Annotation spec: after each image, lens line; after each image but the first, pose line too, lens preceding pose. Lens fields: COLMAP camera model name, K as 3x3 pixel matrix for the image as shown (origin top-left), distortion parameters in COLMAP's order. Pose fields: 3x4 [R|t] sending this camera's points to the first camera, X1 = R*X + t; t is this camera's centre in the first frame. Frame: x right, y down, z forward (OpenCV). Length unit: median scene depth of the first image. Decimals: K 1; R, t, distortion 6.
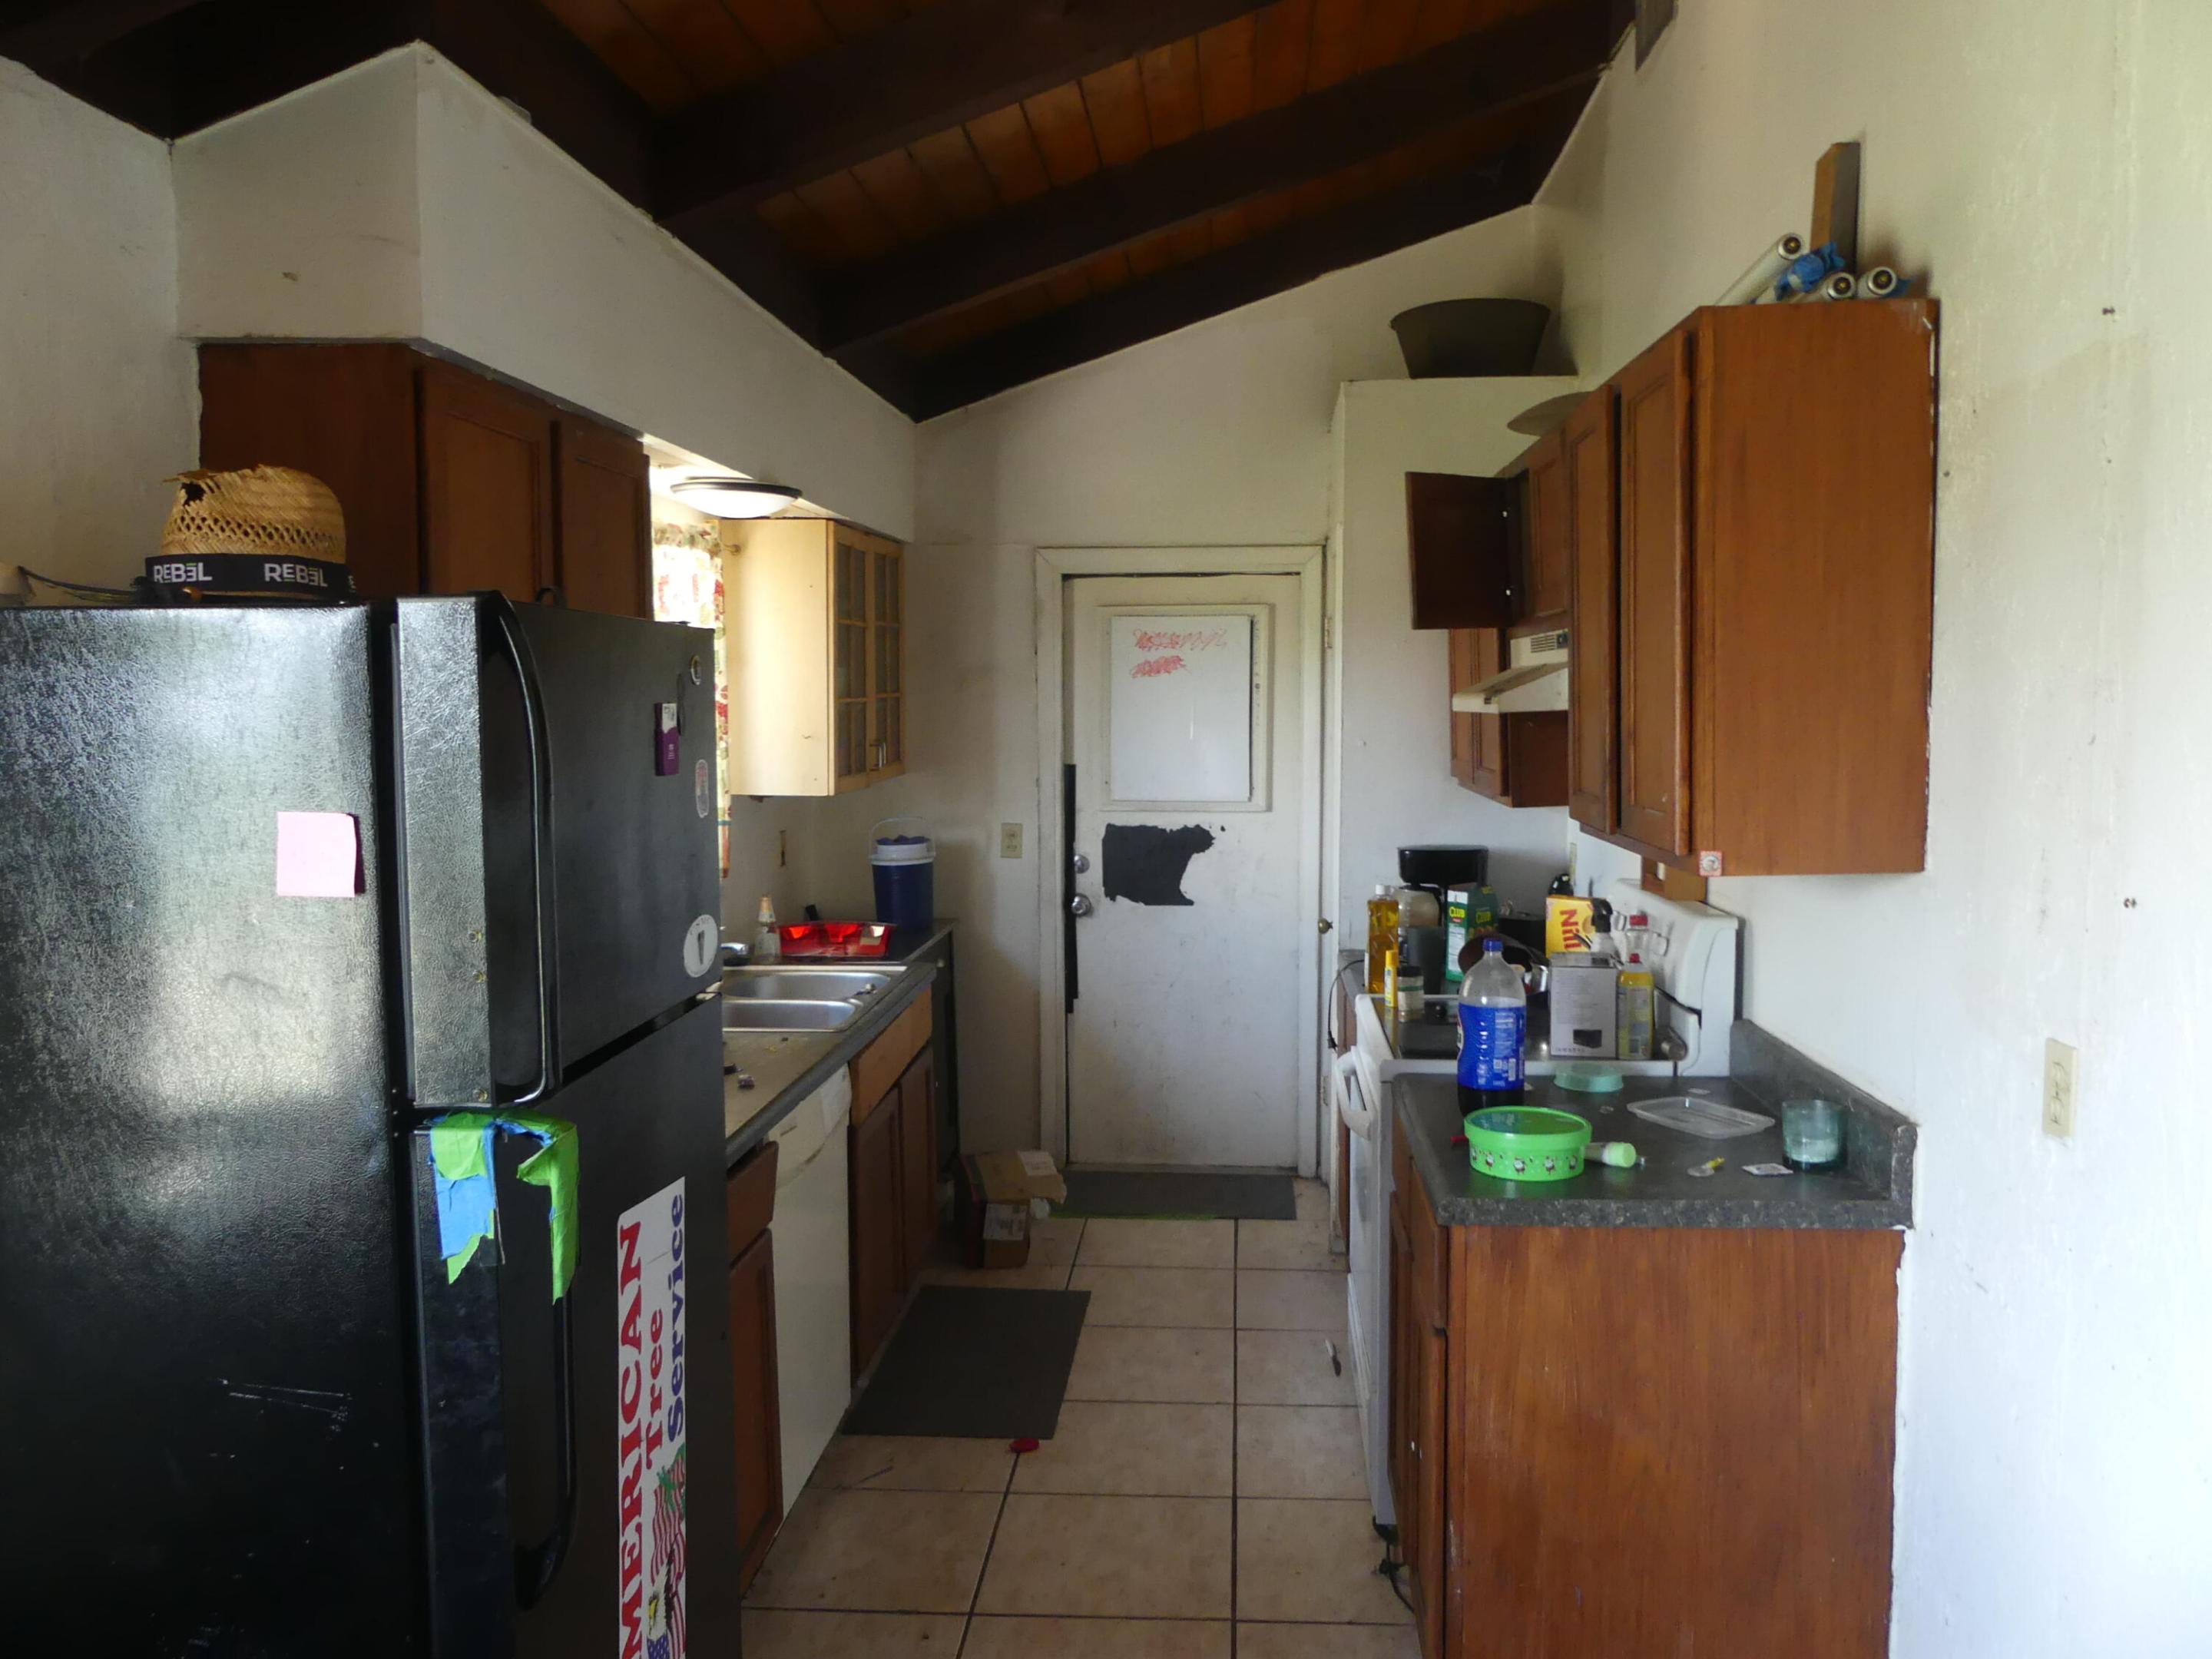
lens RADIAL K [[1665.9, 0, 1105.3], [0, 1665.9, 831.9], [0, 0, 1]] dist [-0.037254, 0.037498]
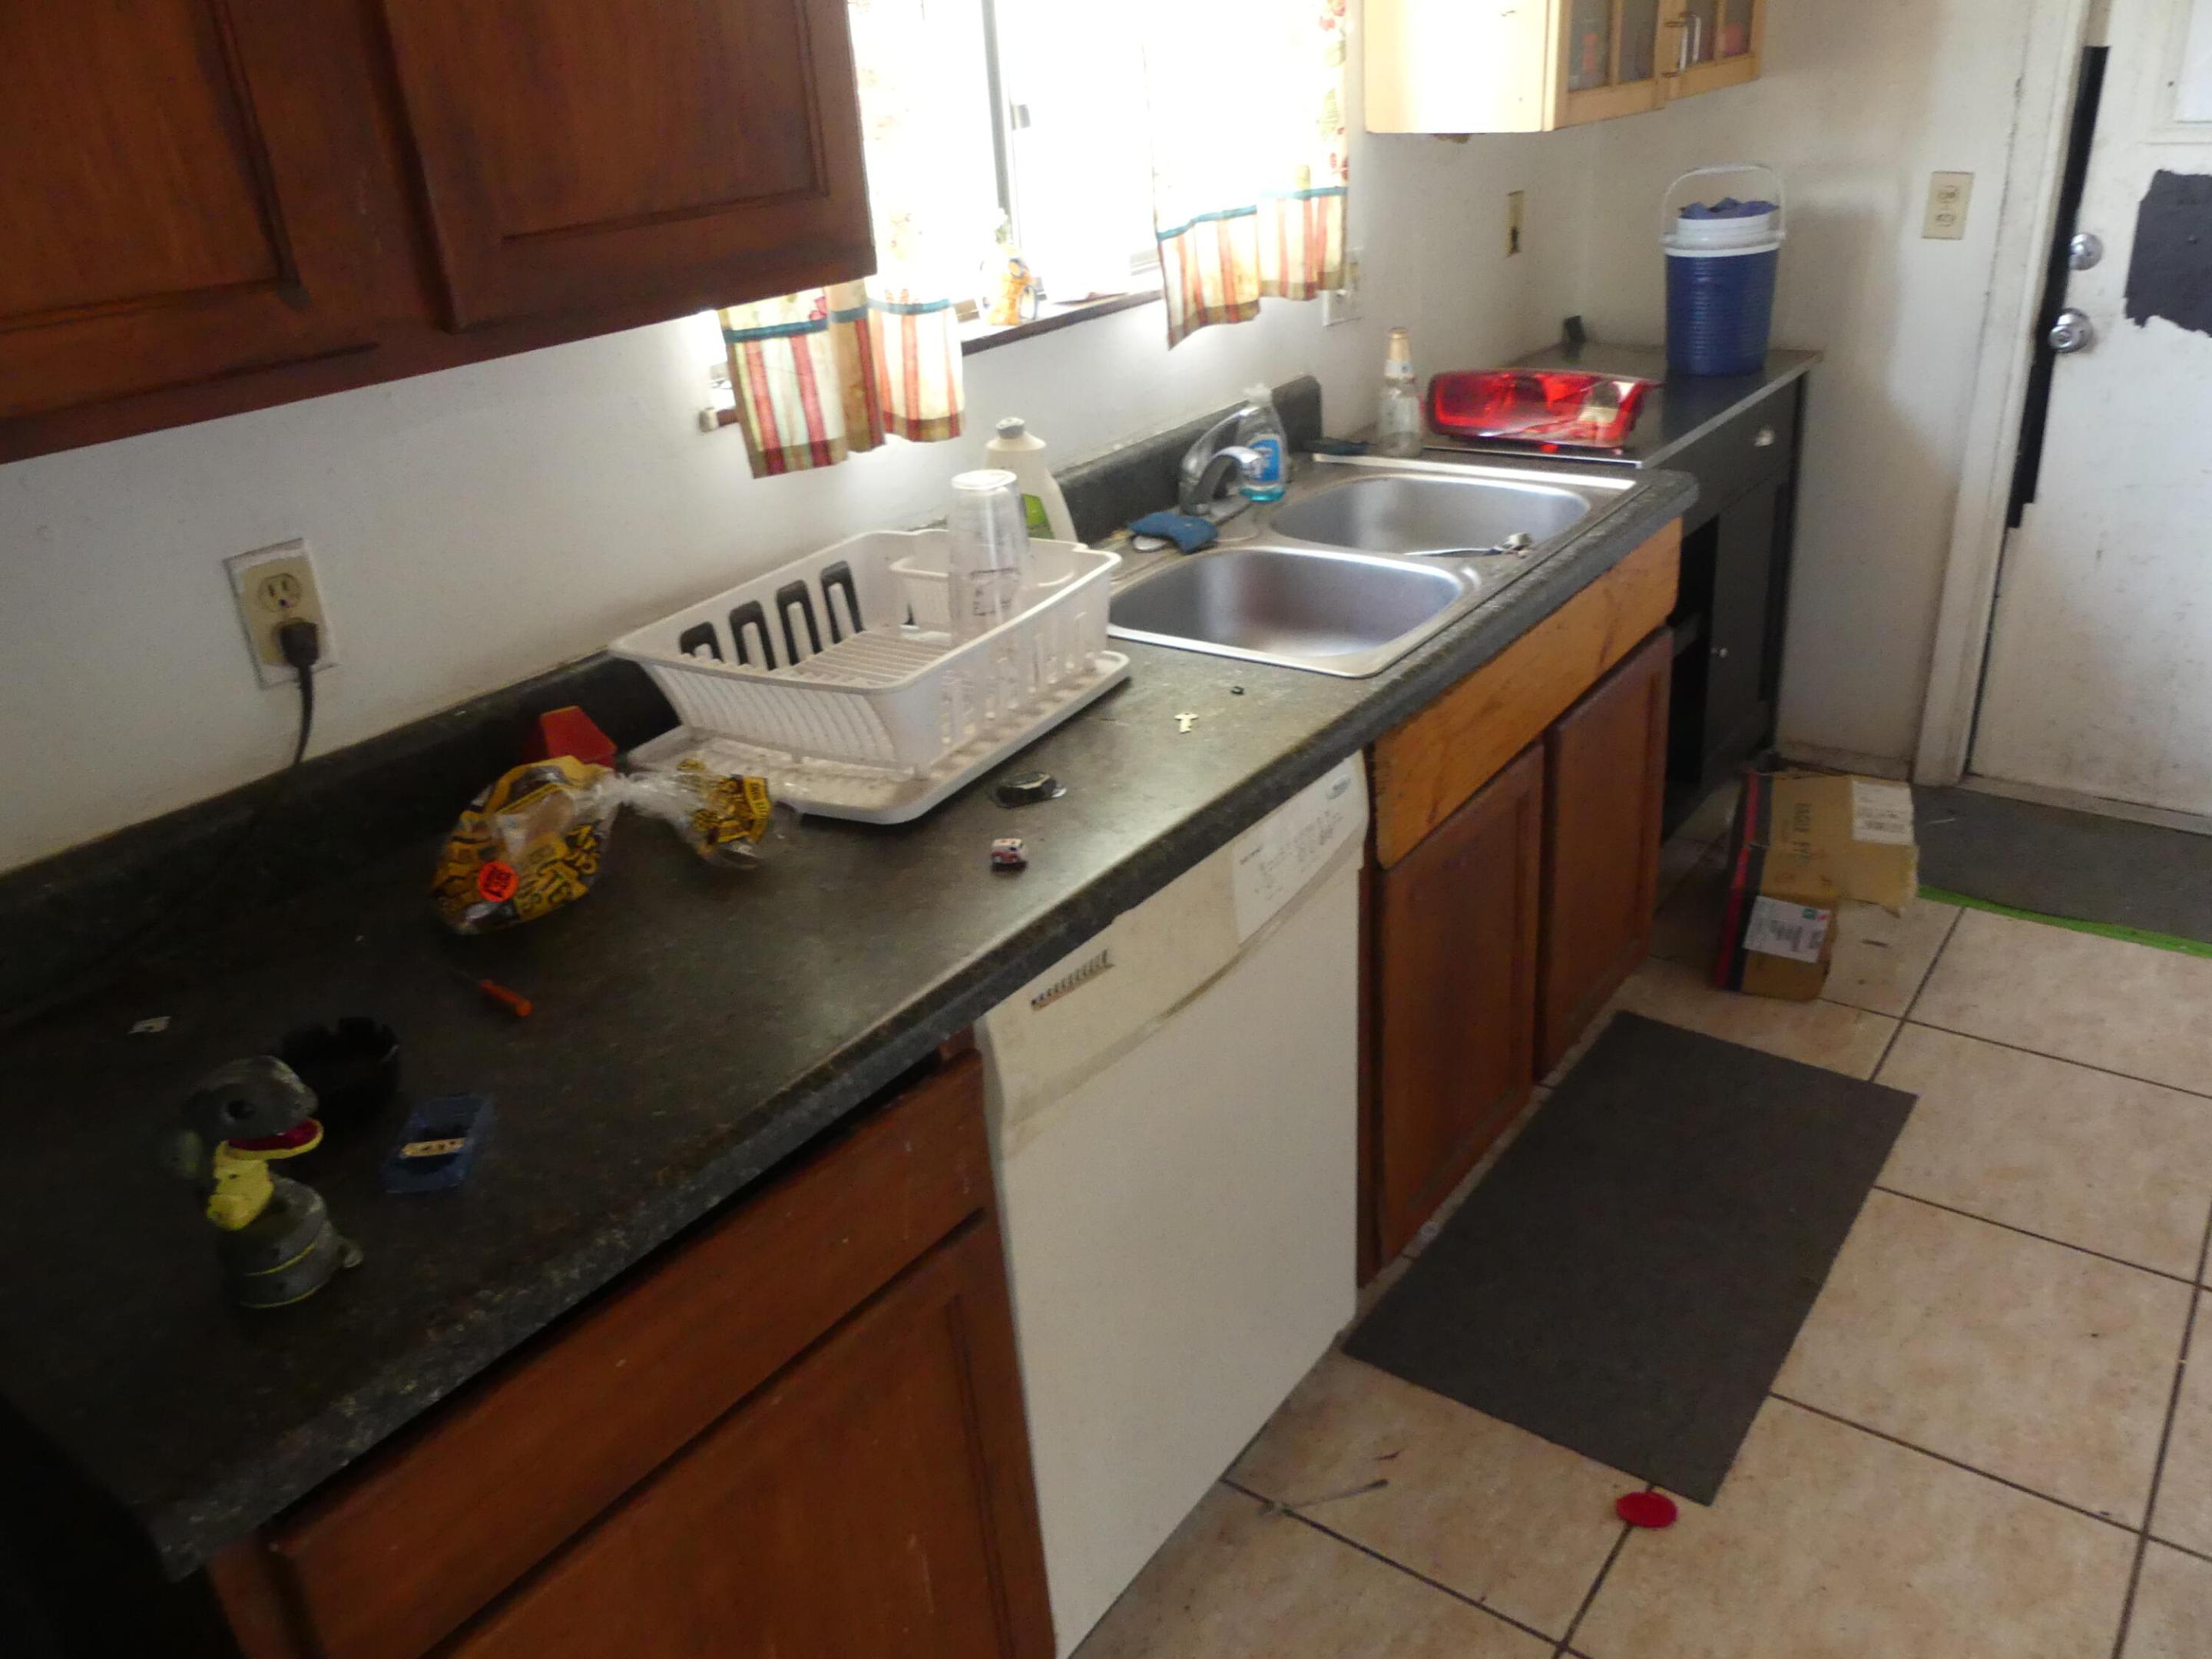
lens RADIAL K [[1665.9, 0, 1131.2], [0, 1665.9, 834.9], [0, 0, 1]] dist [-0.037254, 0.037498]
pose [[0.852385, 0.182316, -0.490103, 0.019013], [0.019550, 0.925486, 0.378277, -0.014493], [0.522549, -0.332020, 0.785306, 0.391613]]
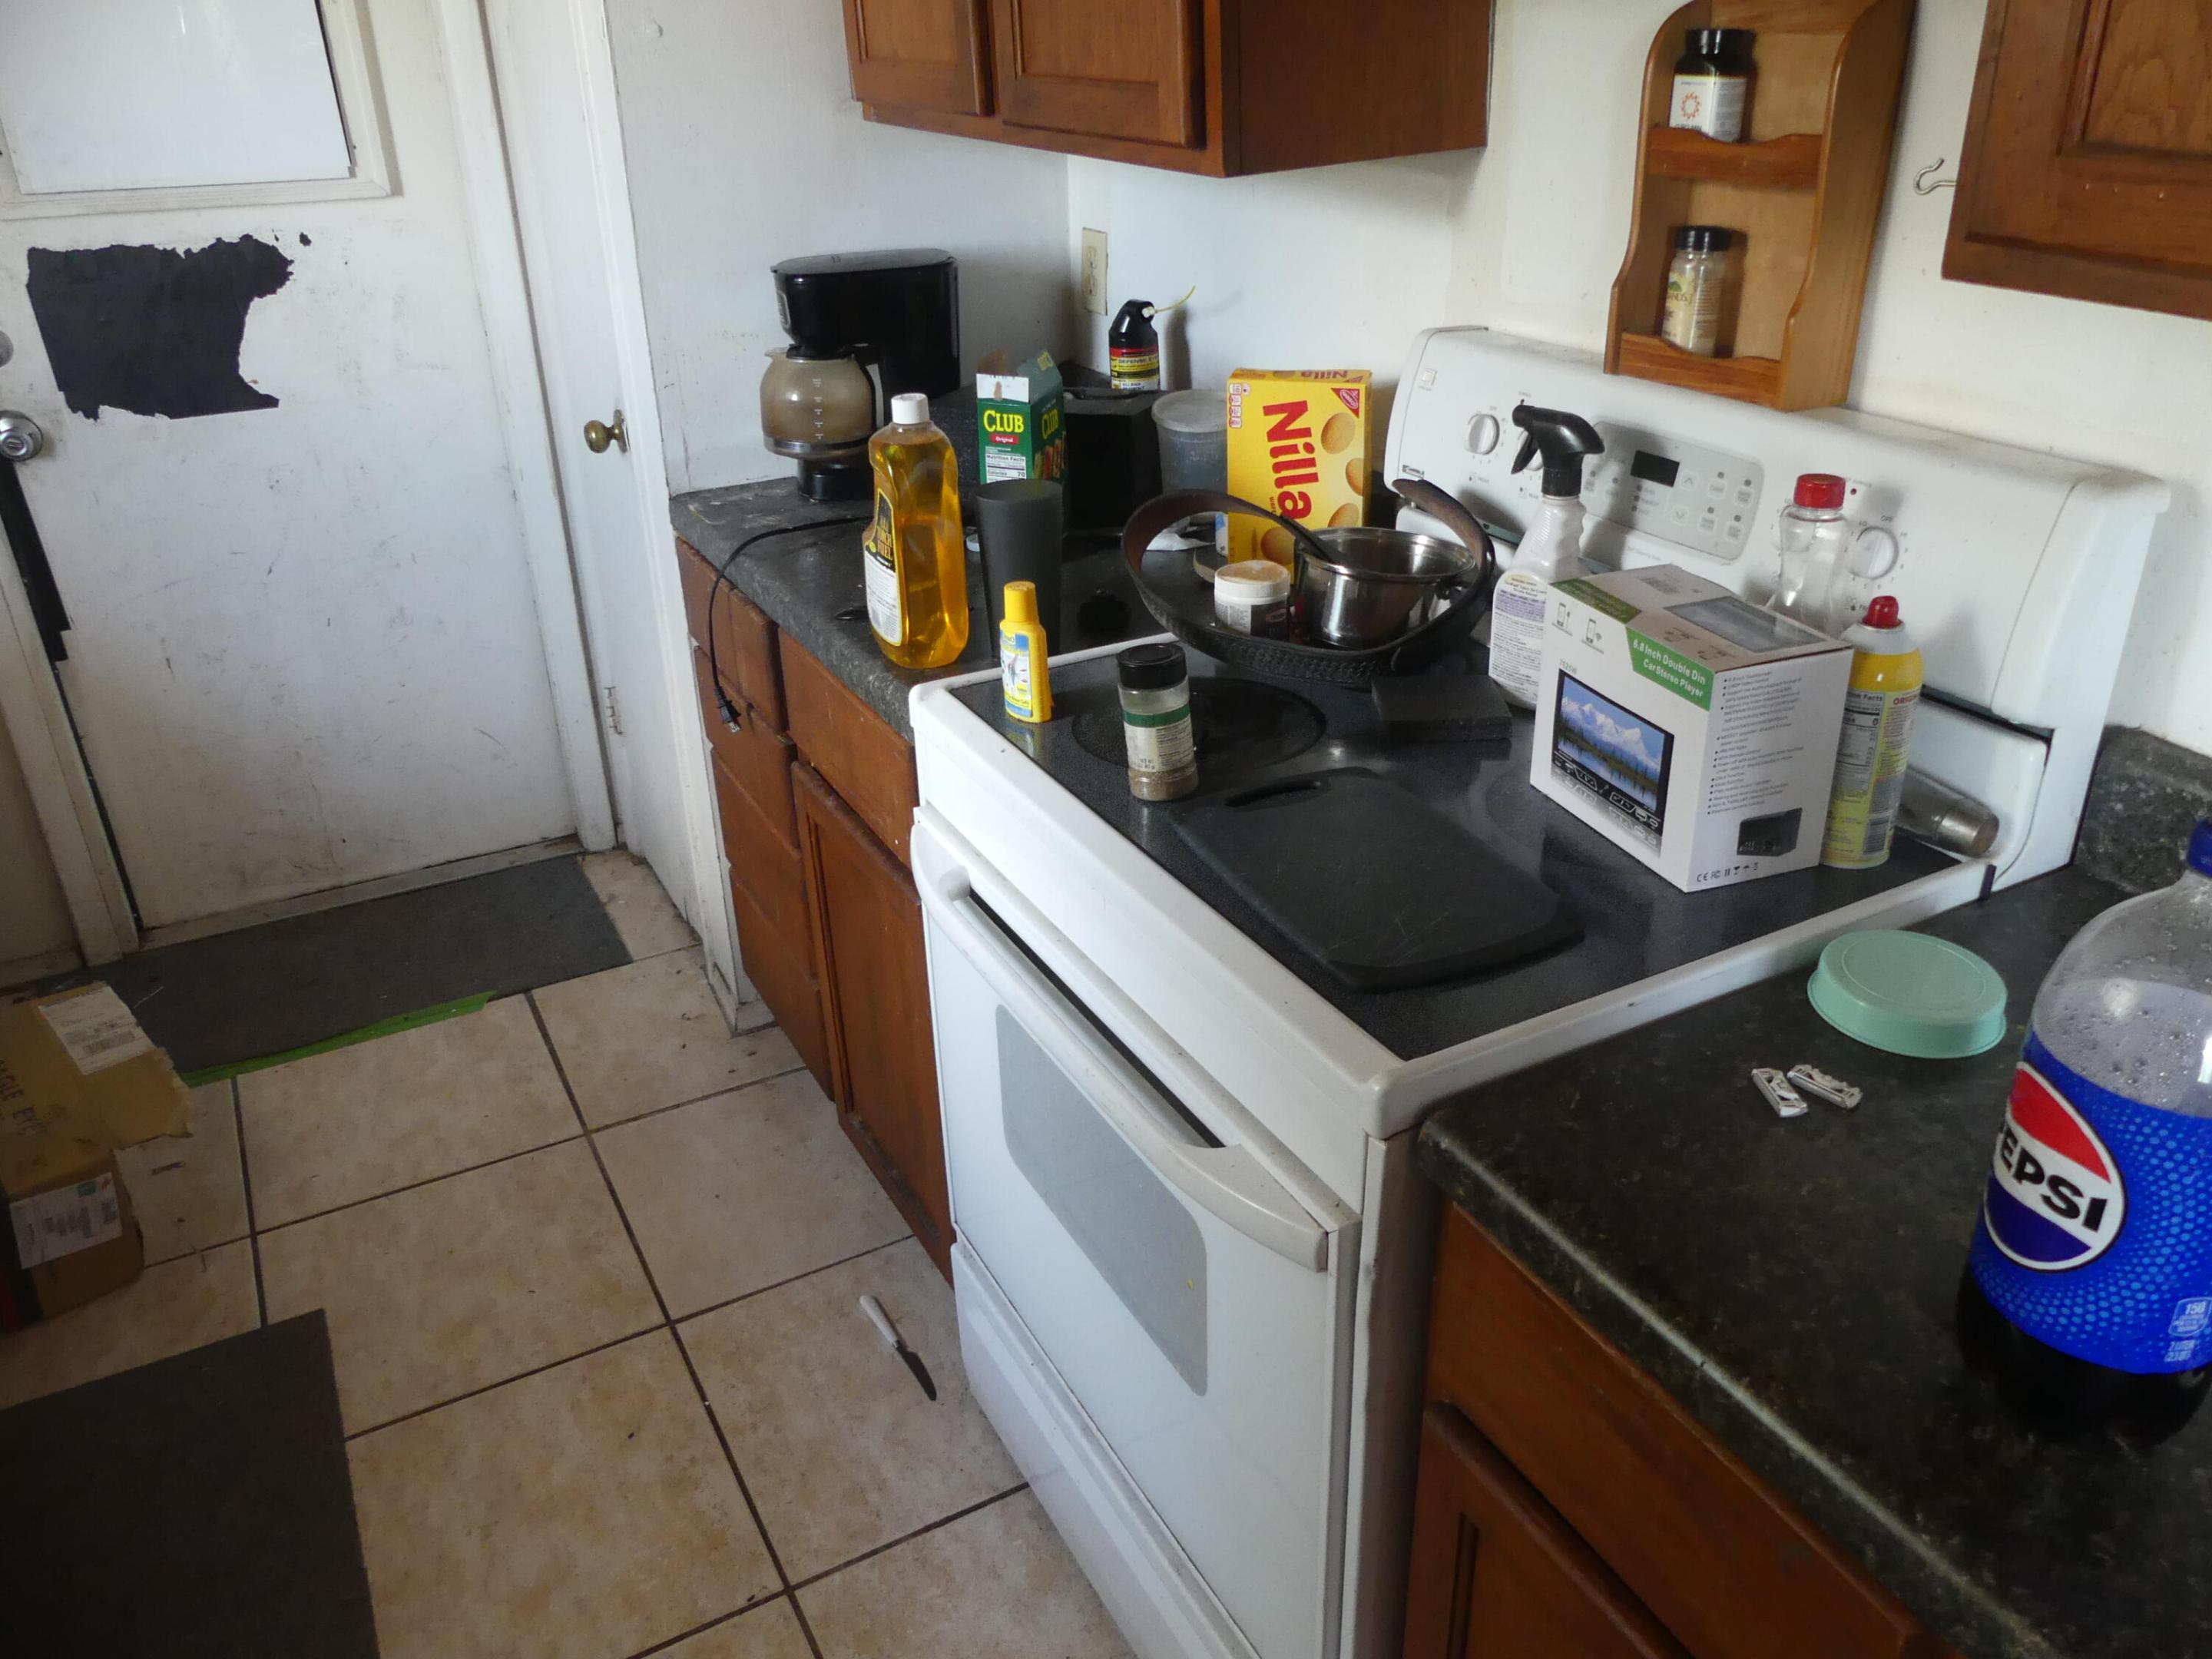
lens RADIAL K [[1665.9, 0, 1126.1], [0, 1665.9, 840.3], [0, 0, 1]] dist [-0.037254, 0.037498]
pose [[0.834514, -0.257658, 0.487031, -0.010448], [0.053933, 0.917879, 0.393179, -0.018756], [-0.548341, -0.301846, 0.779879, 0.462071]]
